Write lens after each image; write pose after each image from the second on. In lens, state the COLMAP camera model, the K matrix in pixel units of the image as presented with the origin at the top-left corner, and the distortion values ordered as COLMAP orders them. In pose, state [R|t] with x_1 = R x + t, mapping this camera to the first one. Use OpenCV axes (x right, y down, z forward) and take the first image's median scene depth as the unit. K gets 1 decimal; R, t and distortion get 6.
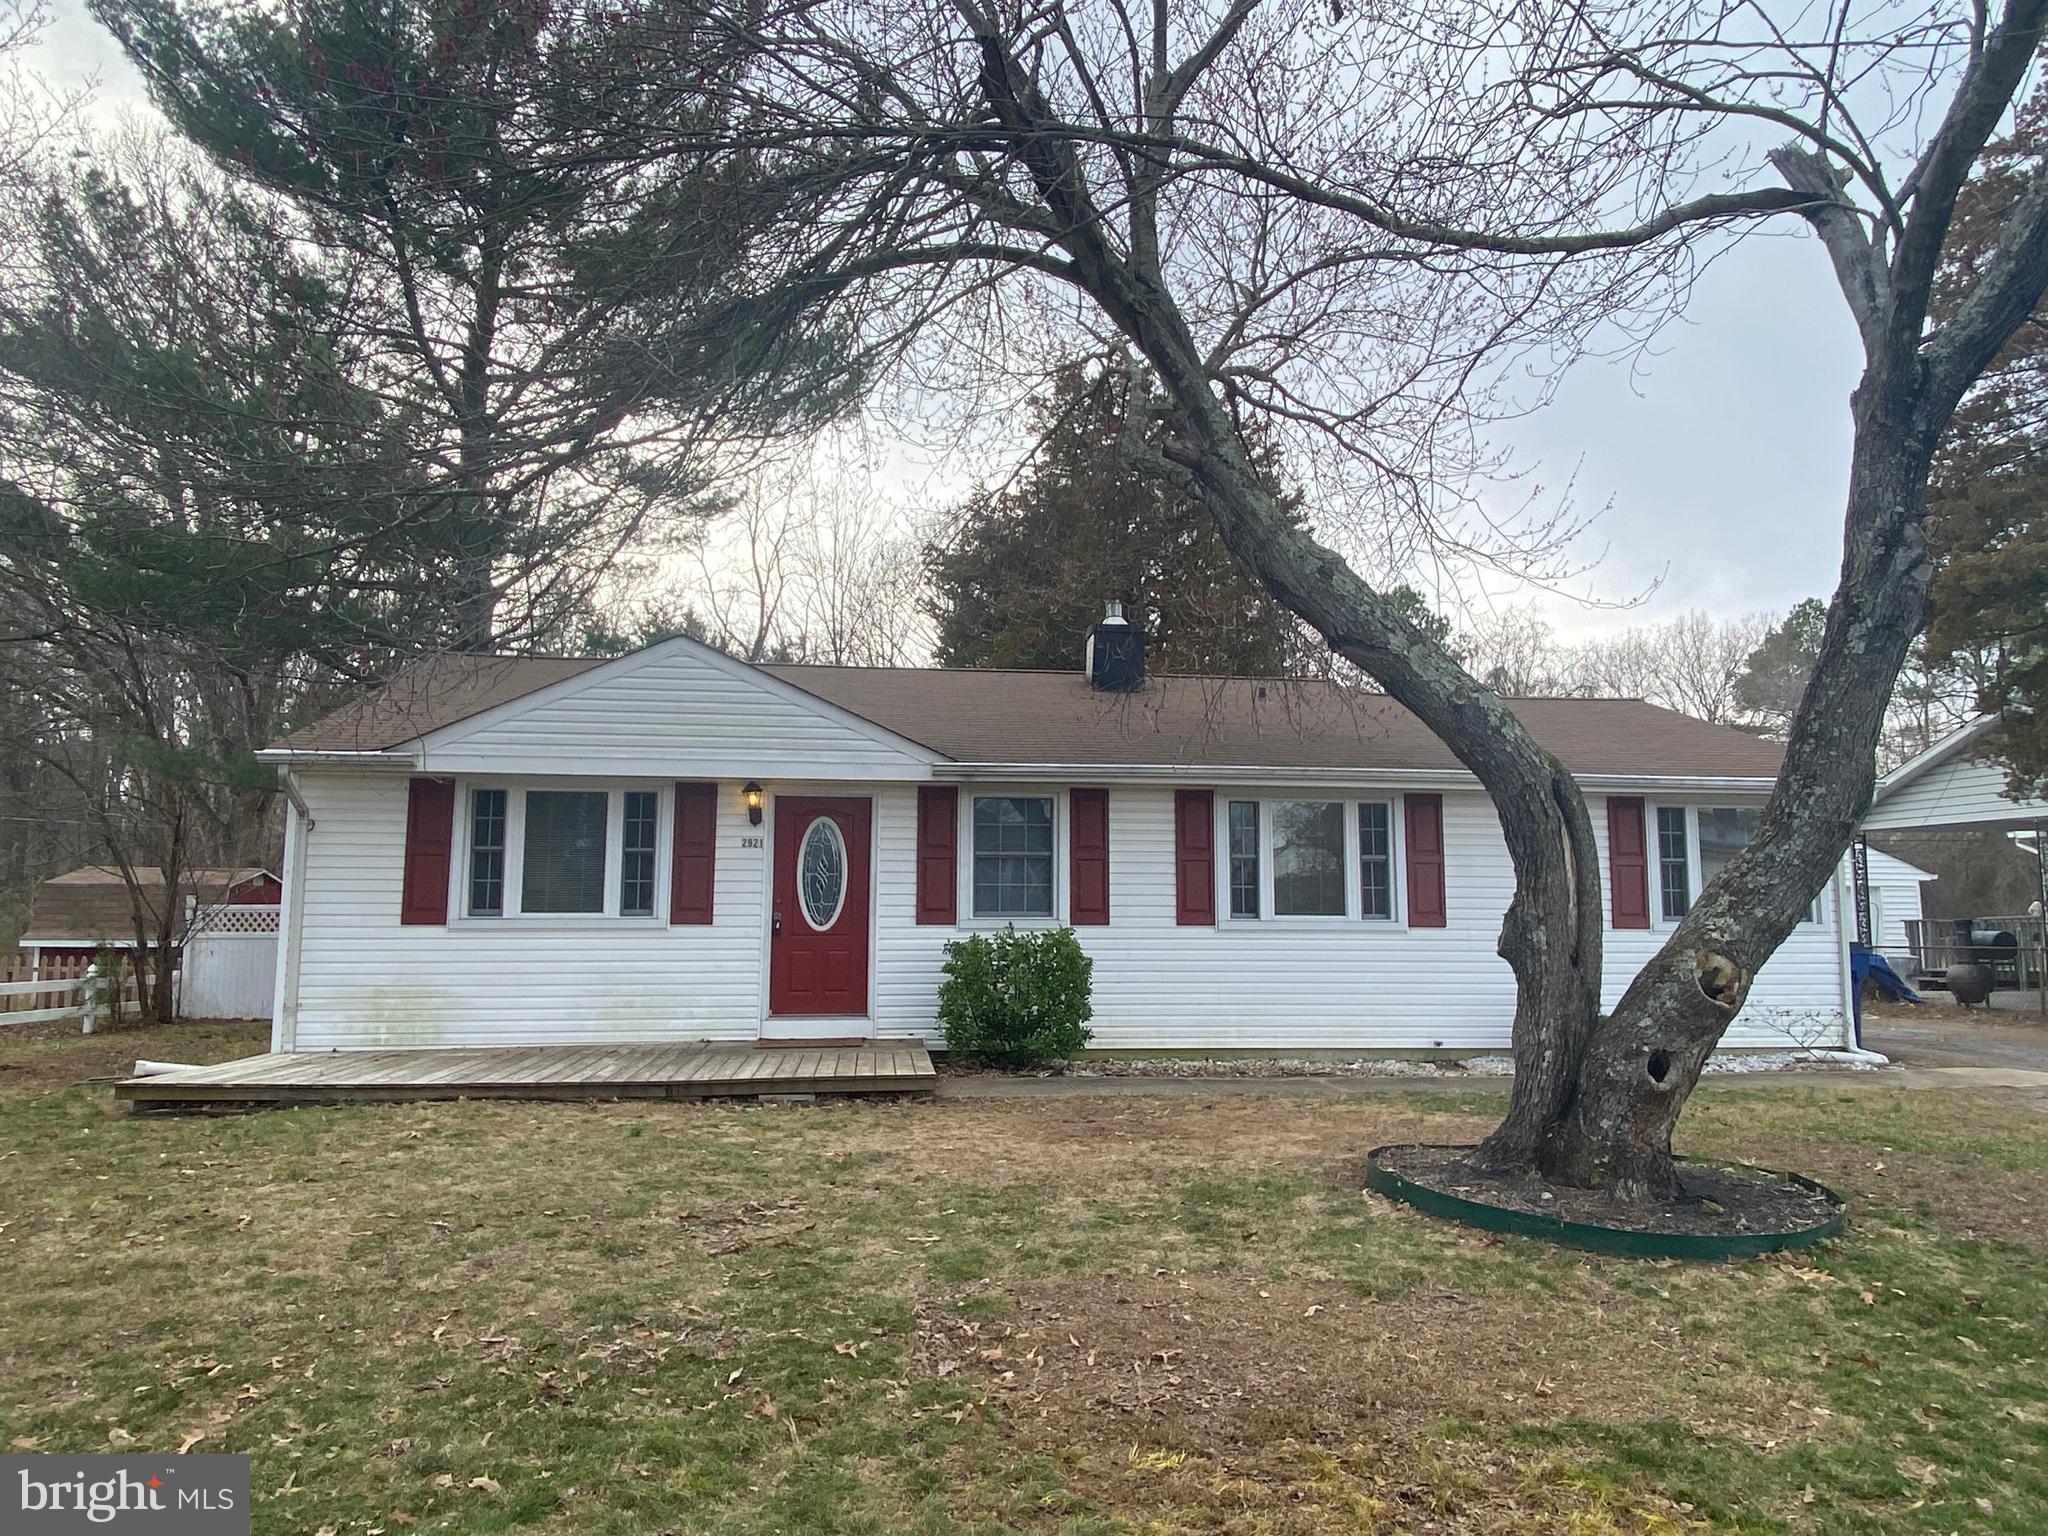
lens RADIAL K [[1291.5, 0, 1014.0], [0, 1291.5, 769.3], [0, 0, 1]] dist [0.080152, -0.097986]
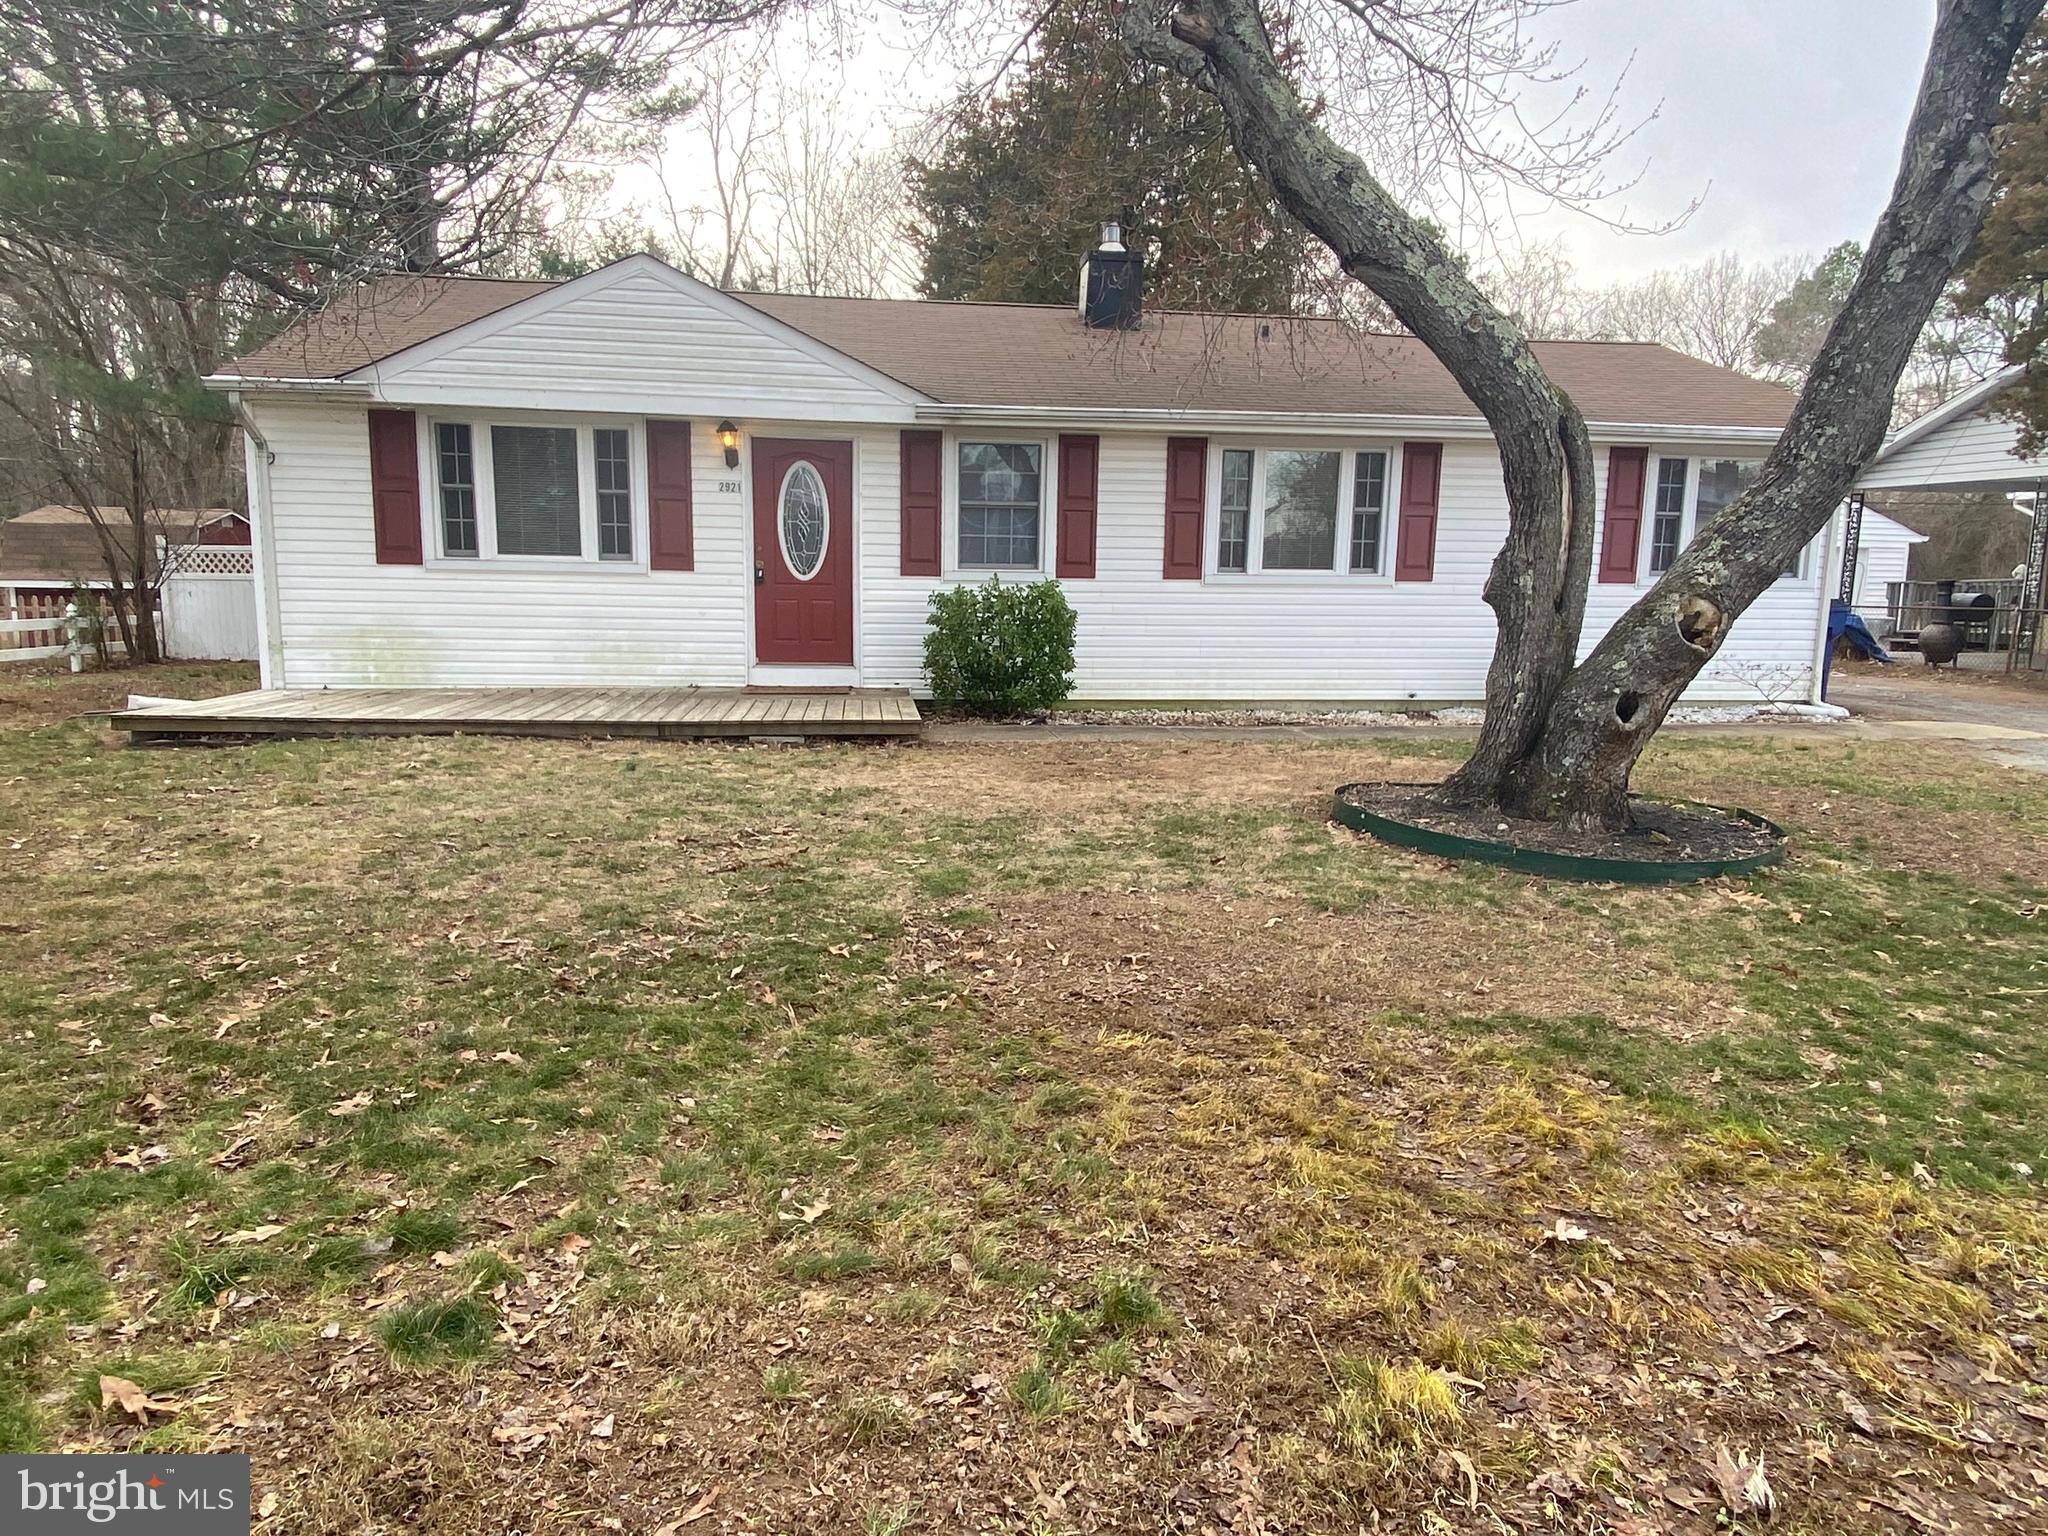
lens RADIAL K [[1289.3, 0, 1014.3], [0, 1289.3, 772.6], [0, 0, 1]] dist [0.091490, -0.115121]
pose [[0.999872, 0.009558, 0.012845, 0.000437], [-0.012569, 0.965551, 0.259910, 0.010127], [-0.009919, -0.260038, 0.965547, 0.003213]]
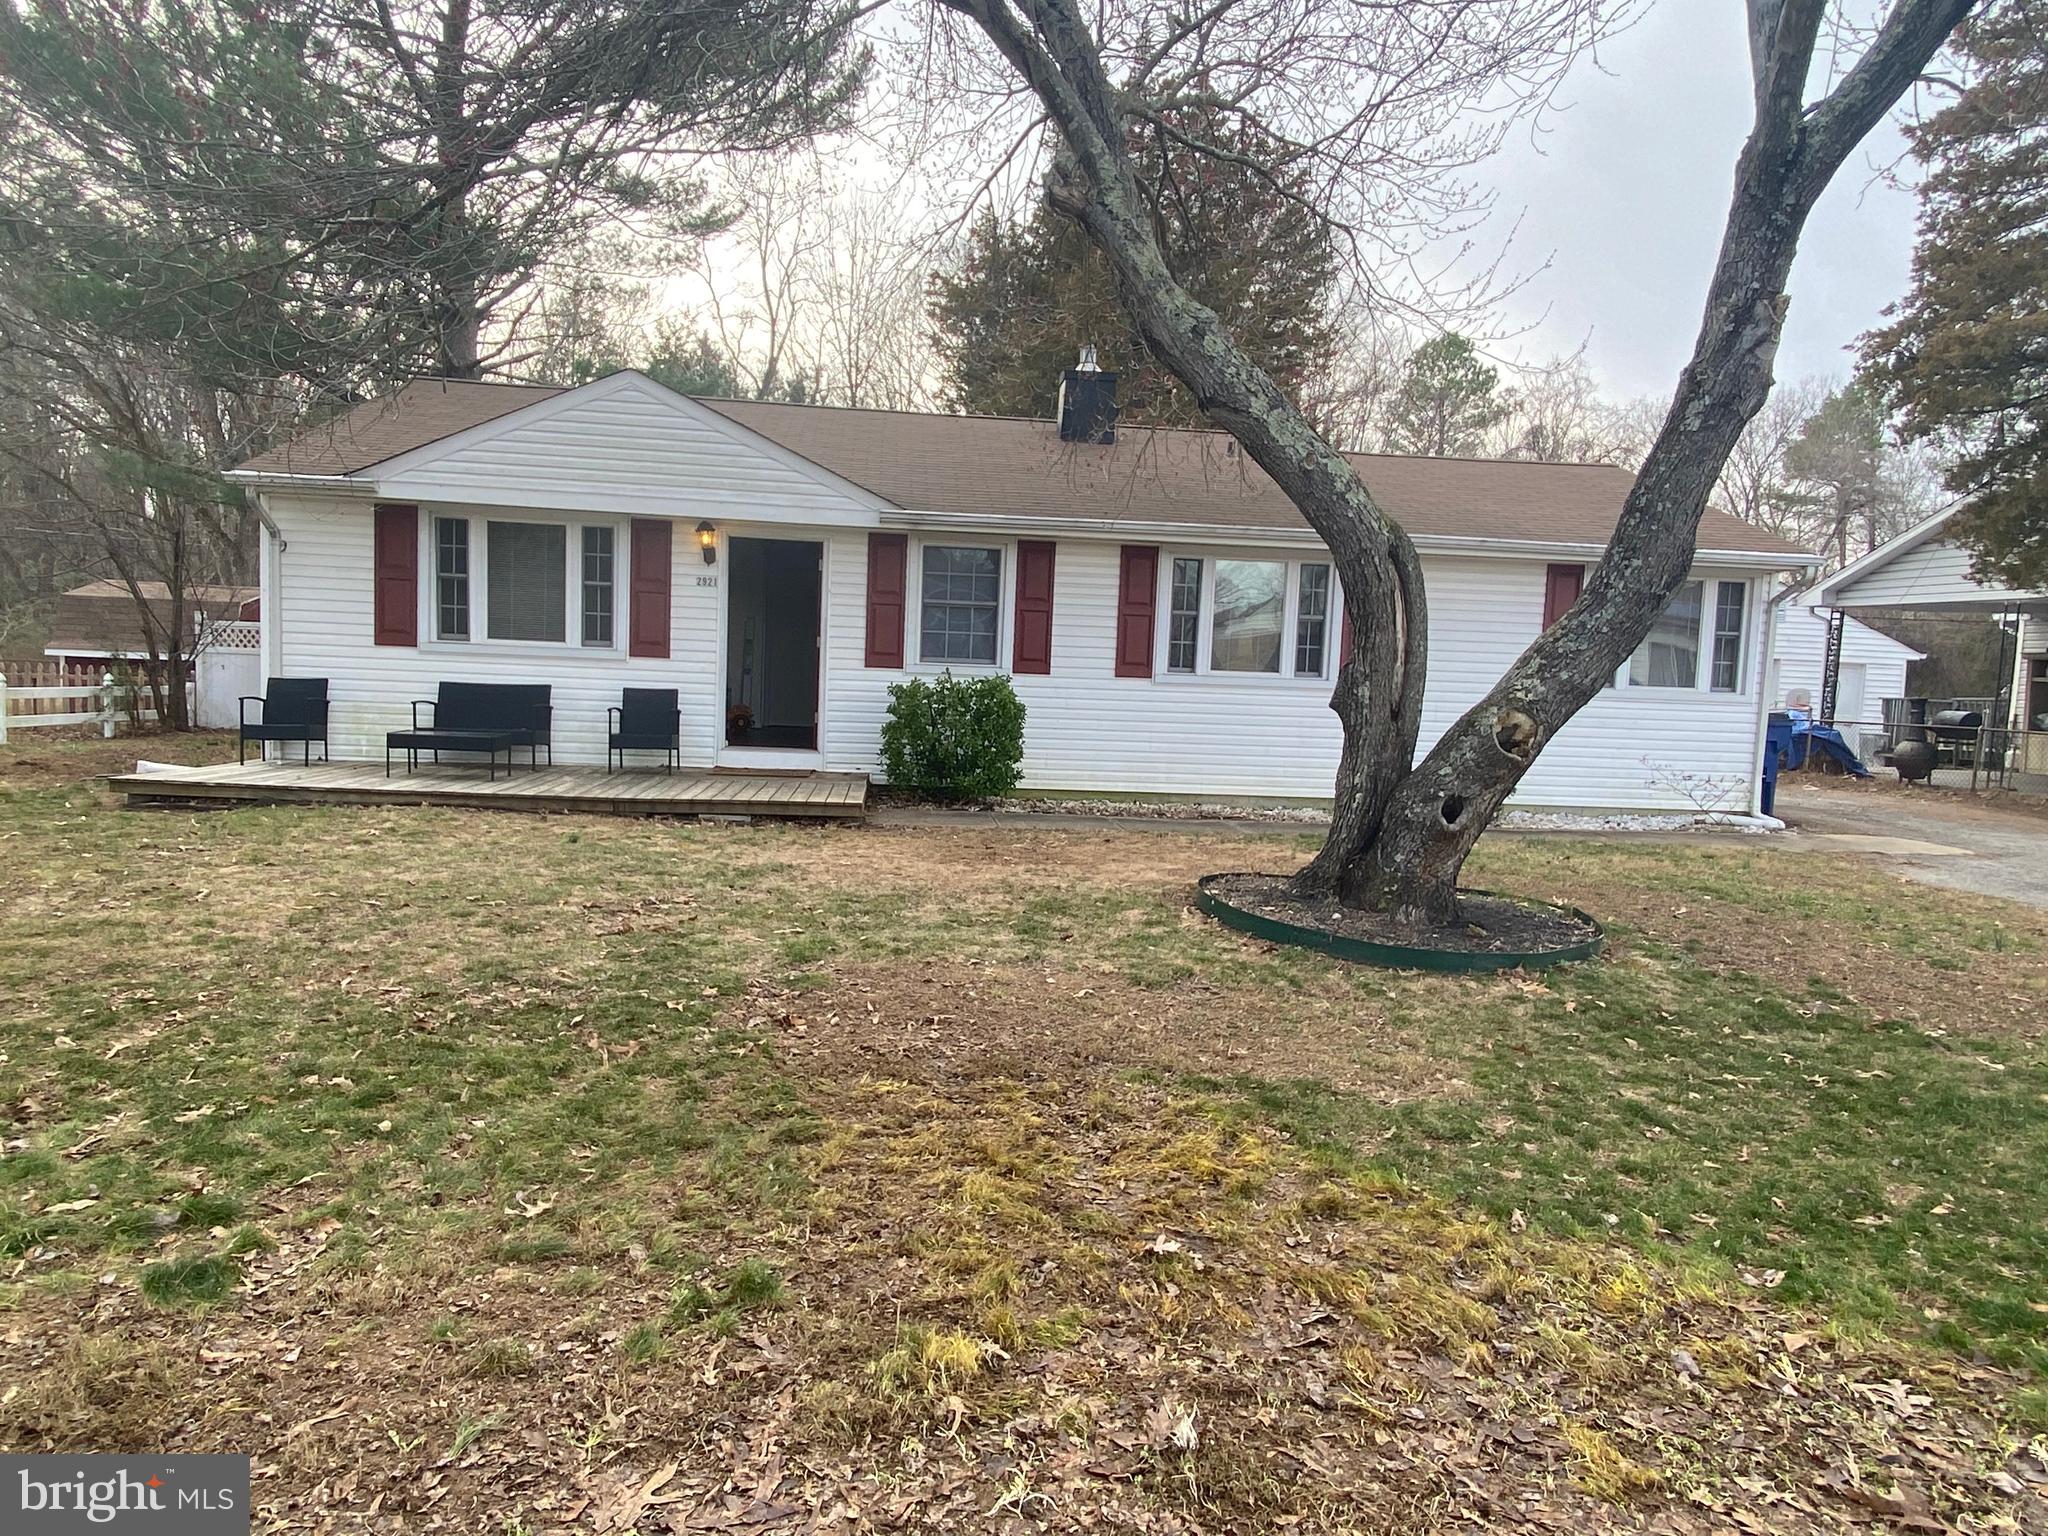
lens RADIAL K [[1289.3, 0, 1014.3], [0, 1289.3, 772.6], [0, 0, 1]] dist [0.091490, -0.115121]
pose [[0.999088, 0.038677, -0.018108, 0.088148], [-0.034449, 0.980491, 0.193521, -0.003293], [0.025239, -0.192720, 0.980929, -0.054478]]
